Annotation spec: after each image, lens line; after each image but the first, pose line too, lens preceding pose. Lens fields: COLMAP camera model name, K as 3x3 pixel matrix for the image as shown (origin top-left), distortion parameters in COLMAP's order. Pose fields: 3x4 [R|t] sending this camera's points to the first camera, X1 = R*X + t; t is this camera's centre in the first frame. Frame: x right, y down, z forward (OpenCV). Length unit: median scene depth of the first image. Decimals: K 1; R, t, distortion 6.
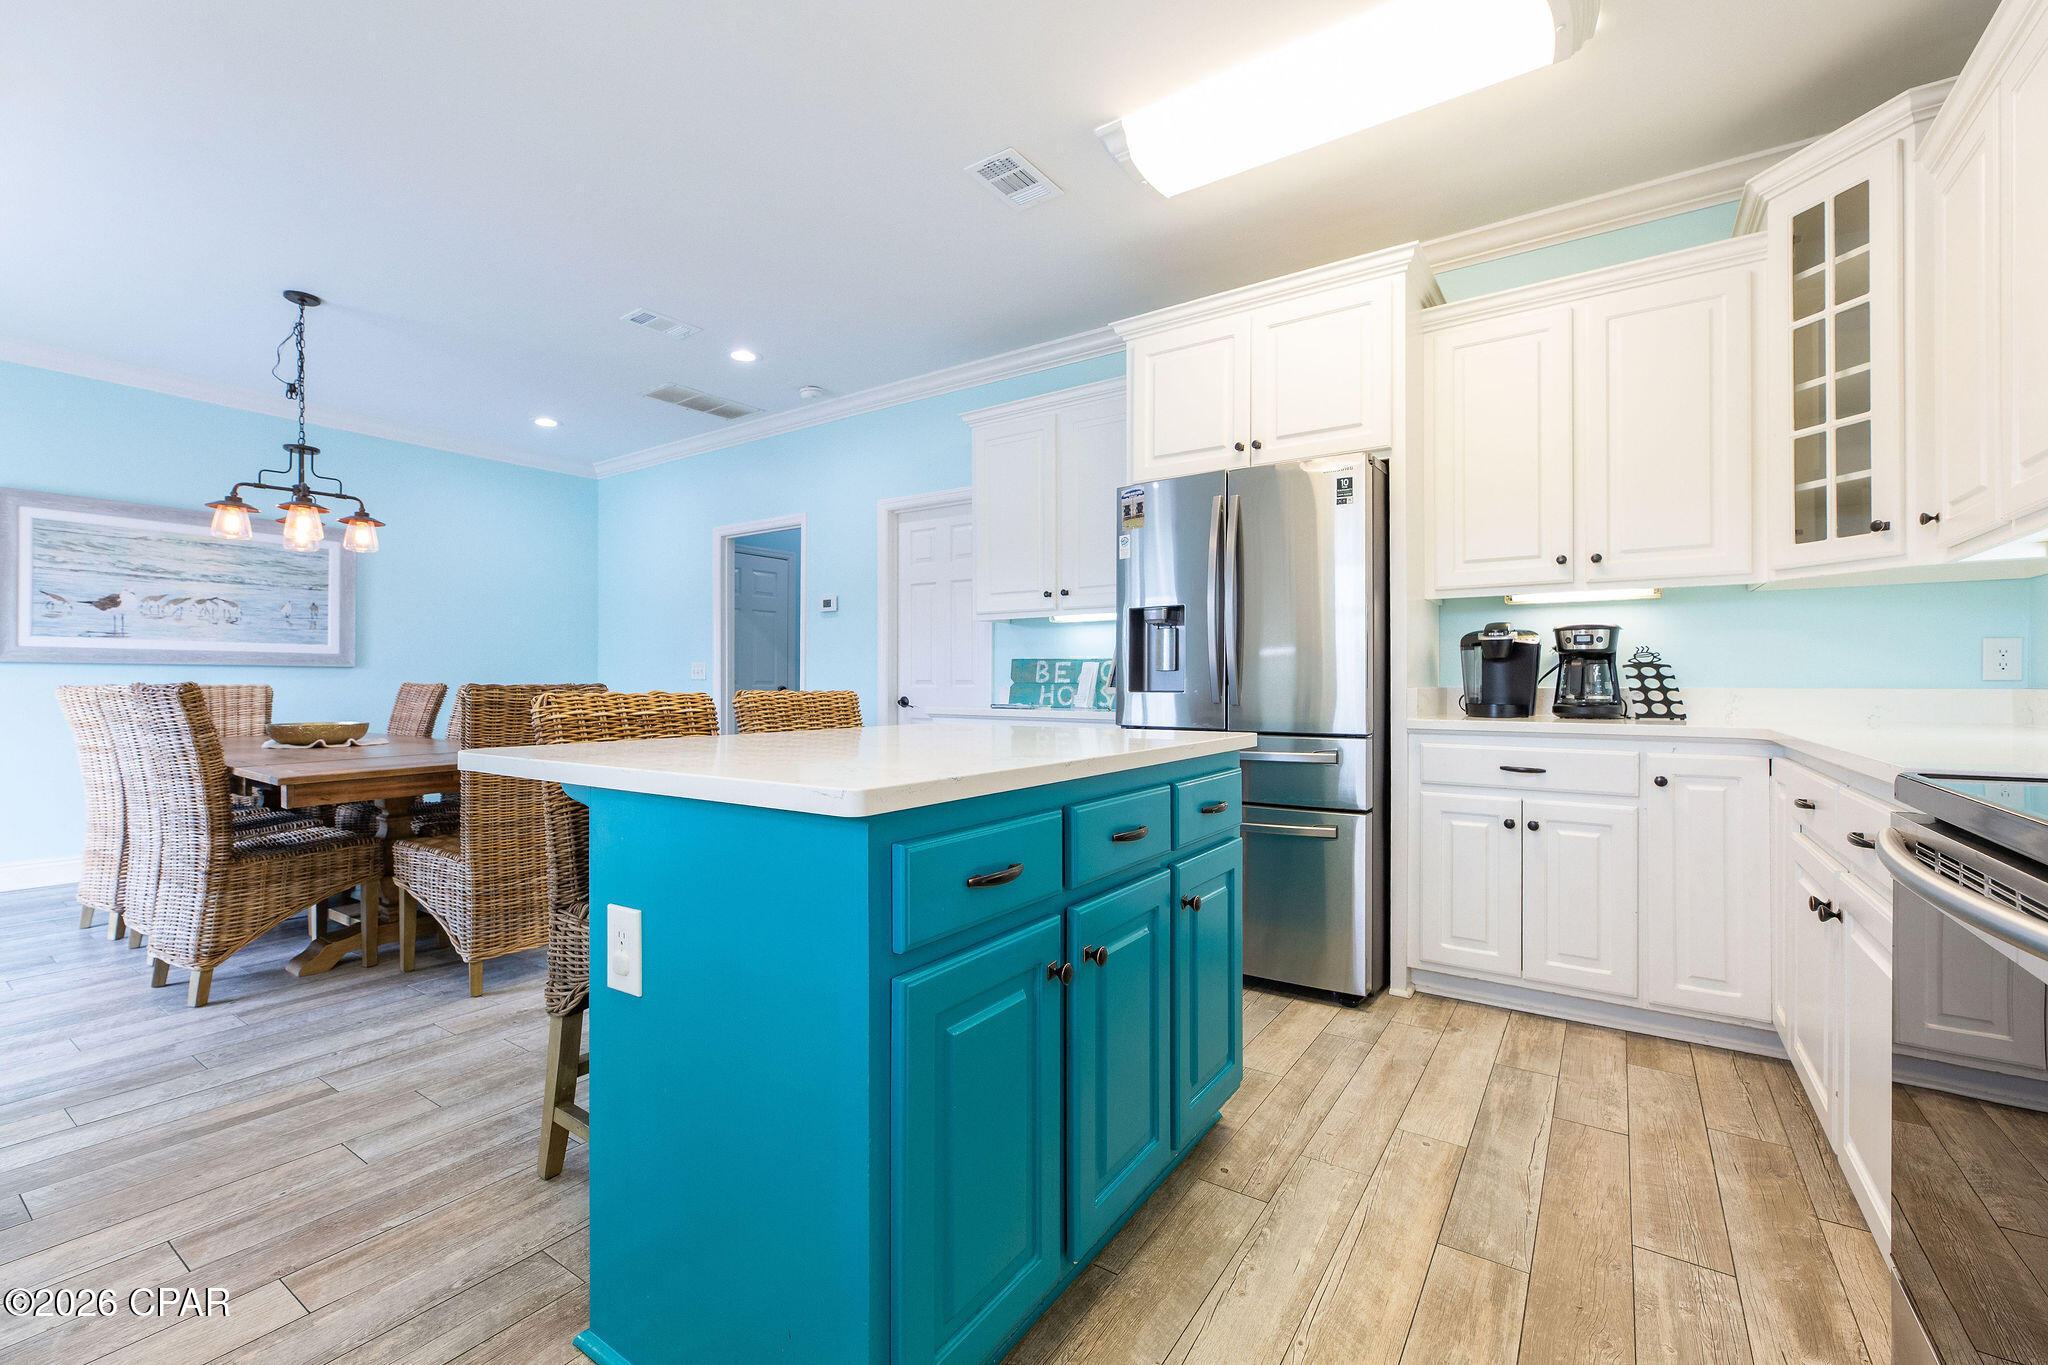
lens RADIAL K [[857.2, 0, 1028.8], [0, 857.2, 680.8], [0, 0, 1]] dist [0.002981, 0.000443]
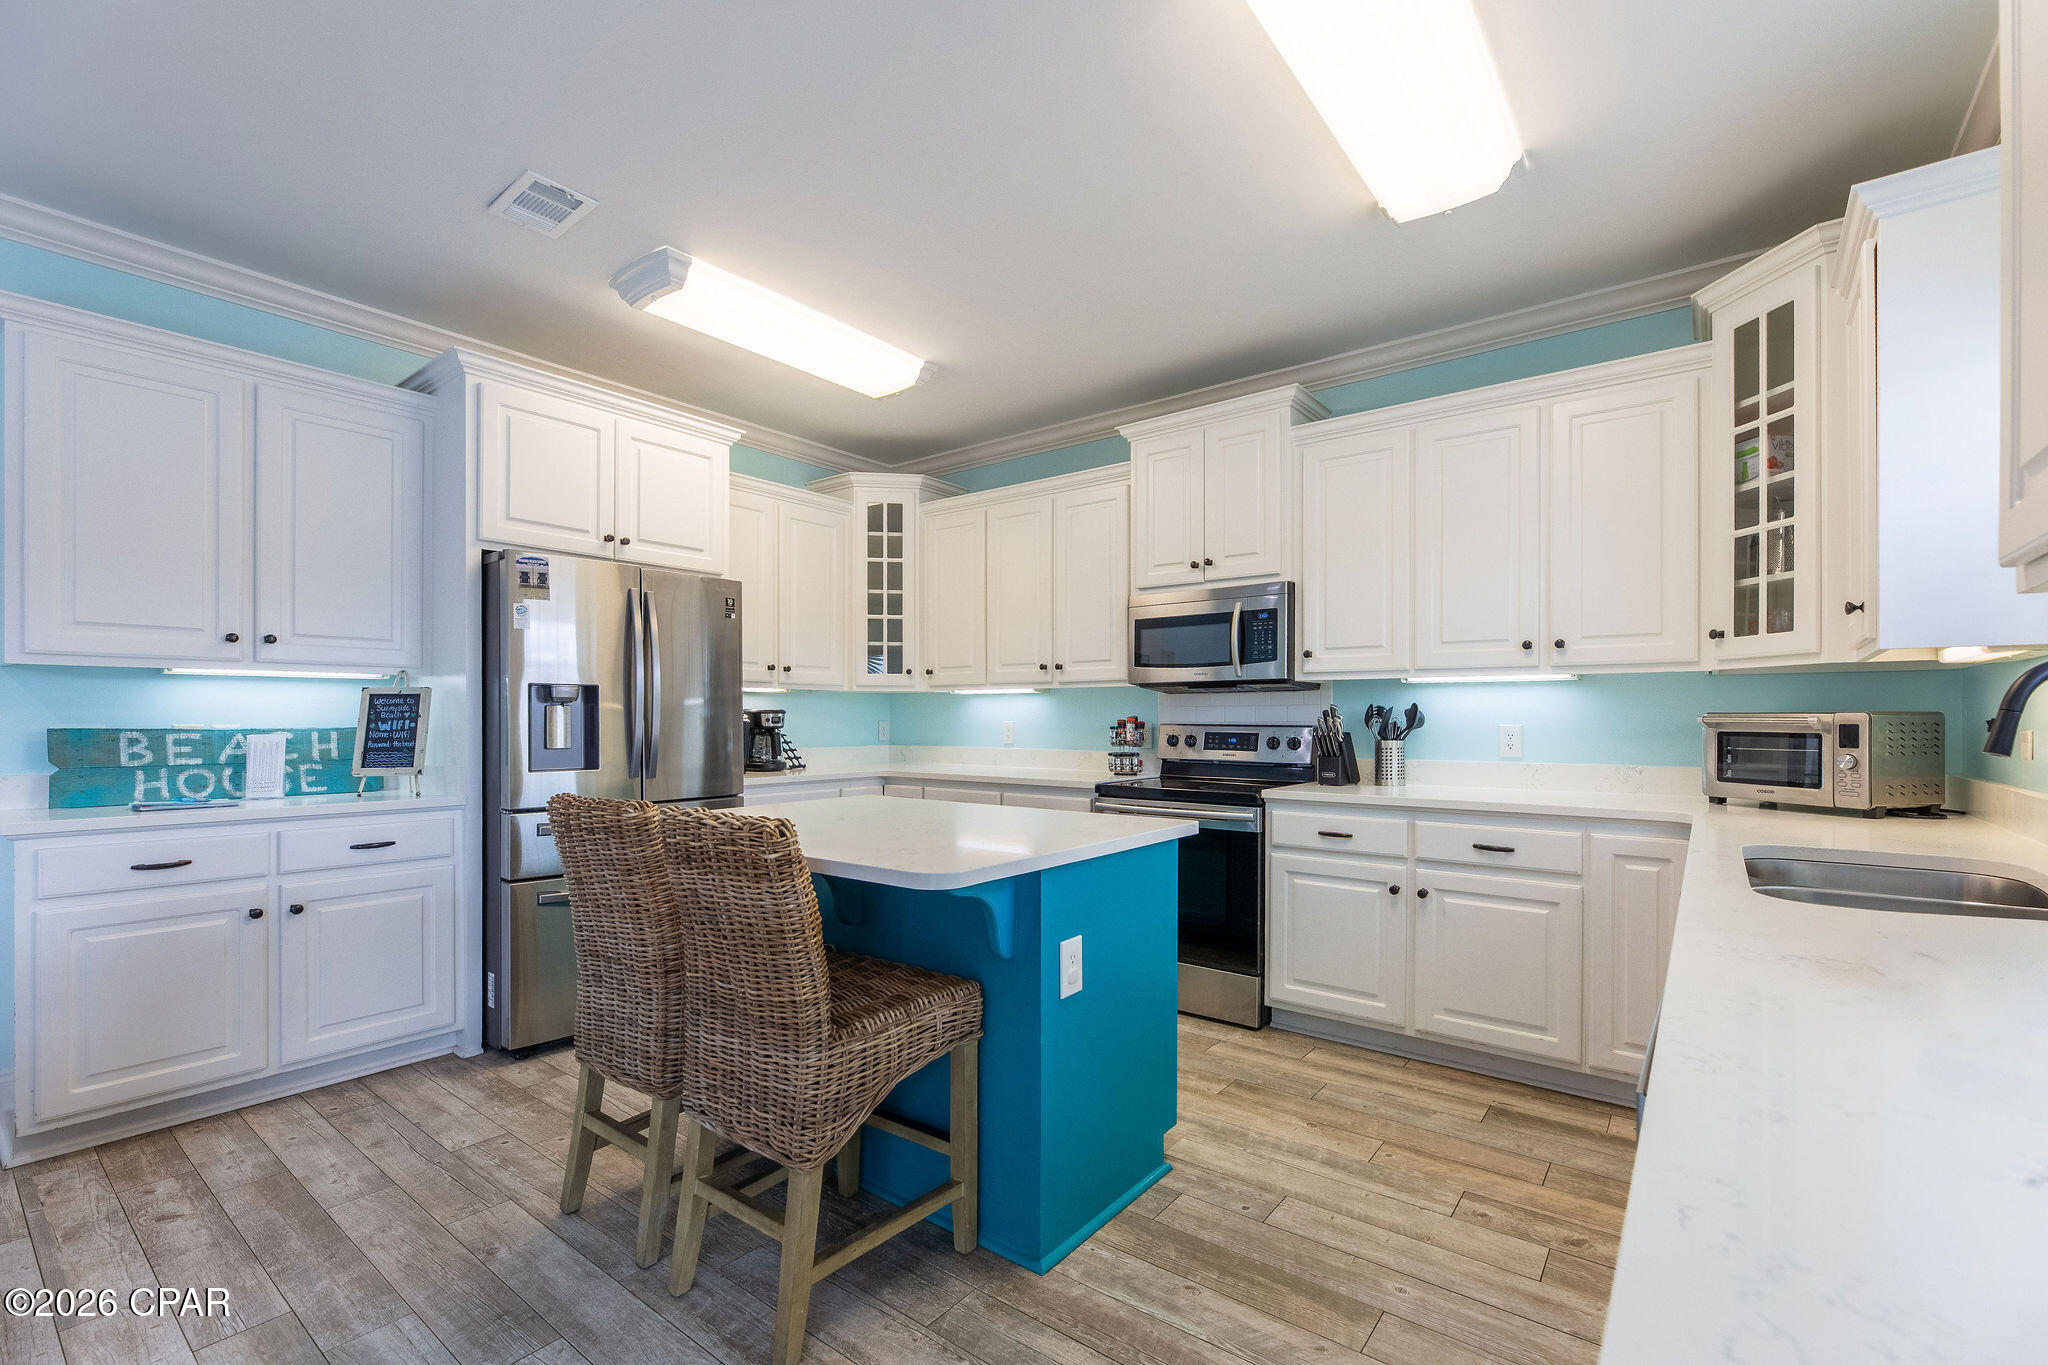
lens RADIAL K [[890.3, 0, 1039.6], [0, 890.3, 717.4], [0, 0, 1]] dist [0.000615, 0.000084]
pose [[0.057075, -0.001688, 0.998368, -0.612218], [-0.004114, 0.999990, 0.001926, -0.038447], [-0.998361, -0.004217, 0.057067, 0.291007]]
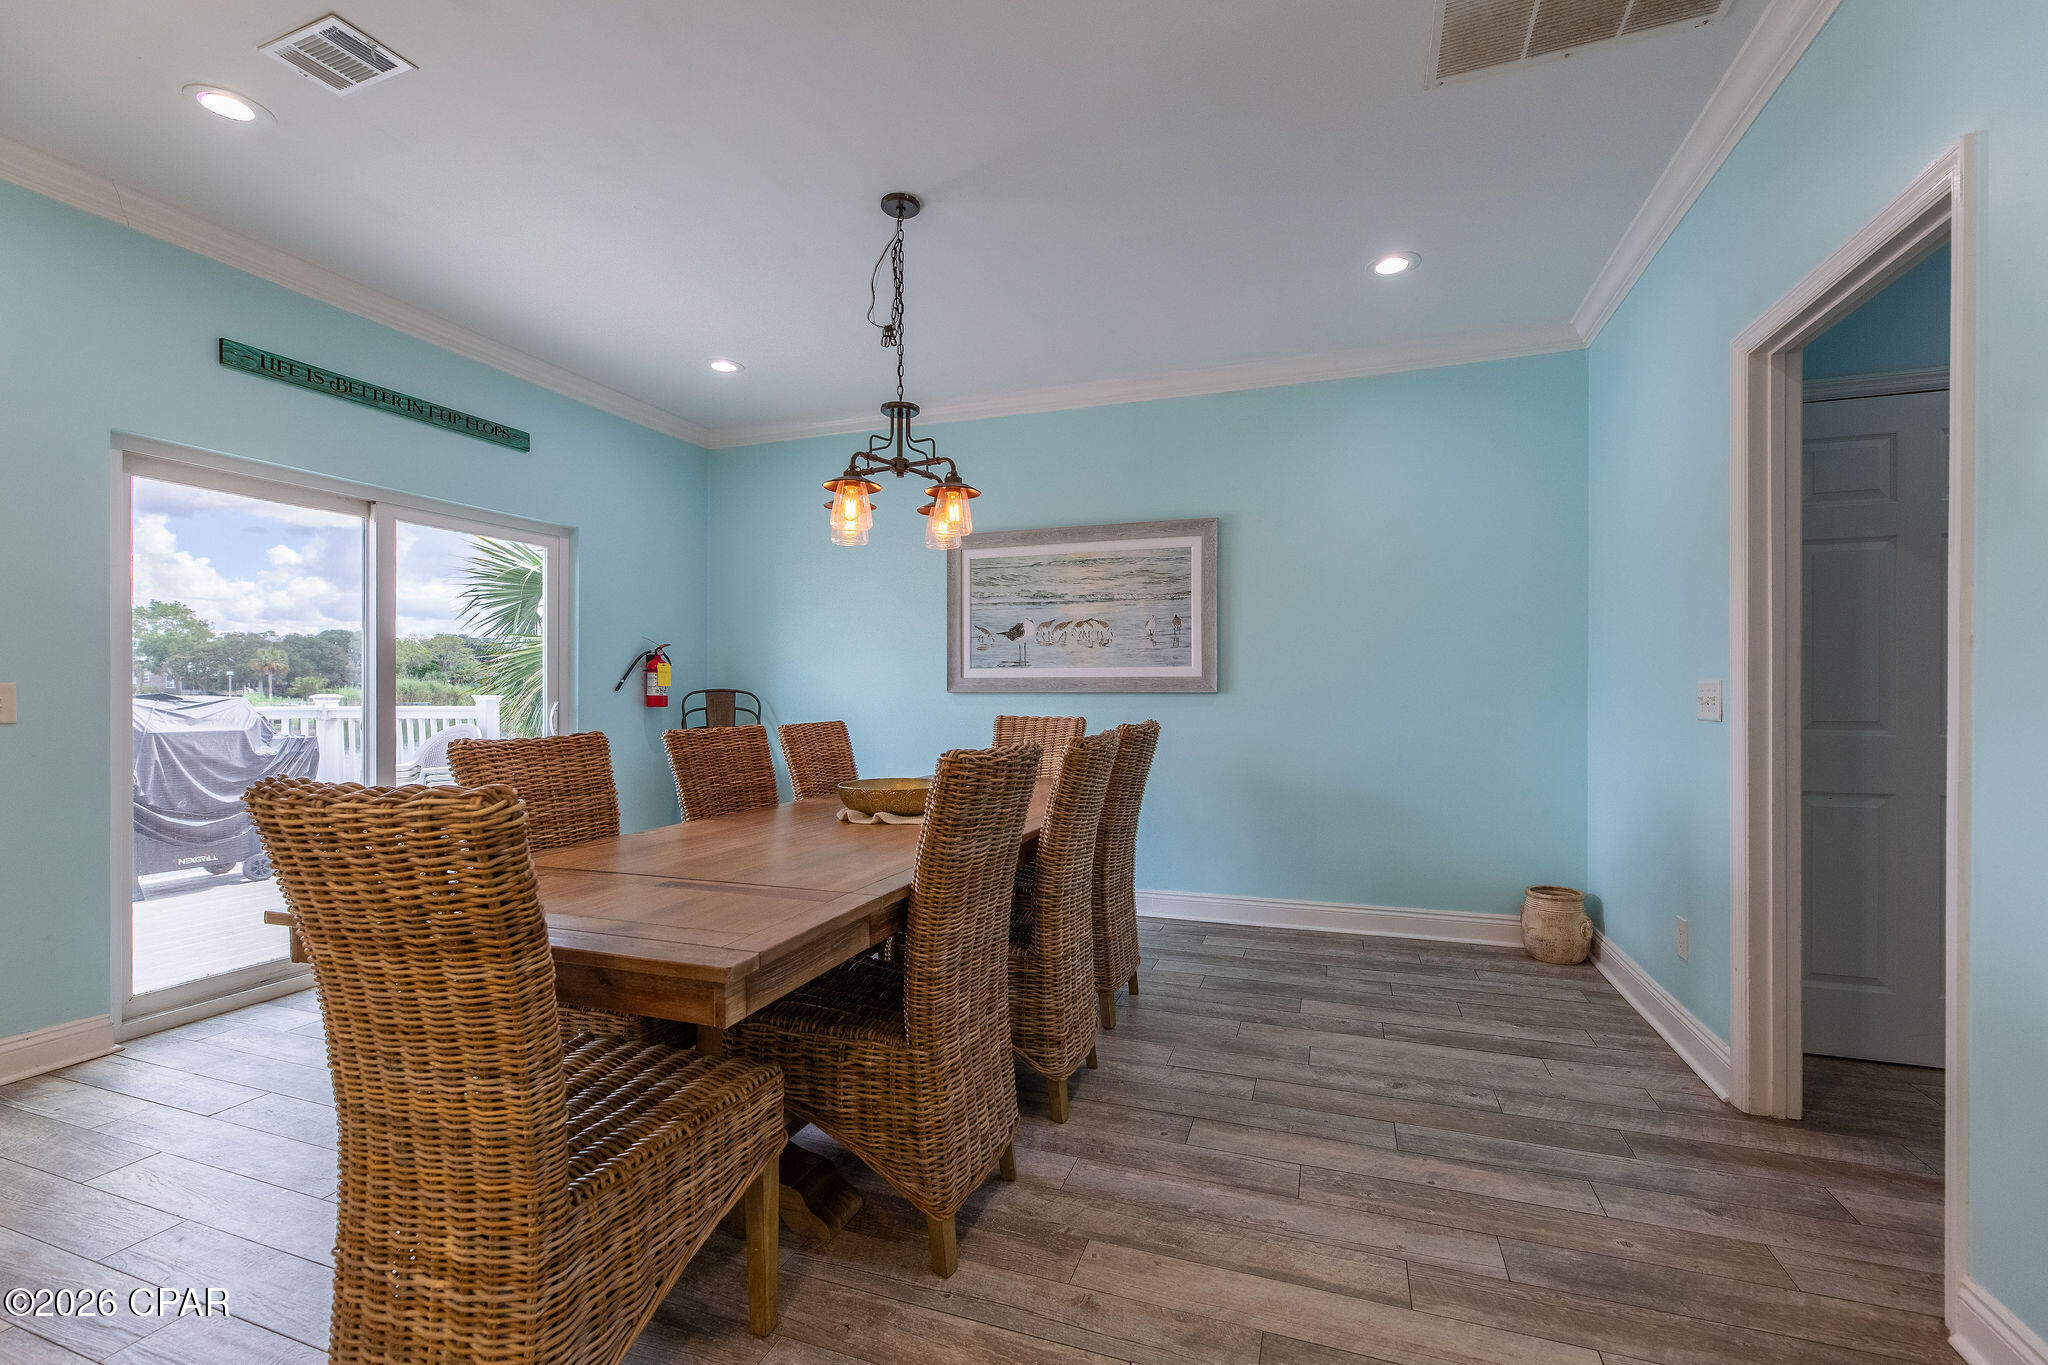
lens RADIAL K [[869.6, 0, 1028.4], [0, 869.6, 691.2], [0, 0, 1]] dist [-0.002551, -0.000219]
pose [[0.252930, -0.001081, -0.967484, -0.082921], [0.003775, 0.999993, -0.000131, -0.023092], [0.967477, -0.003619, 0.252932, 0.804882]]
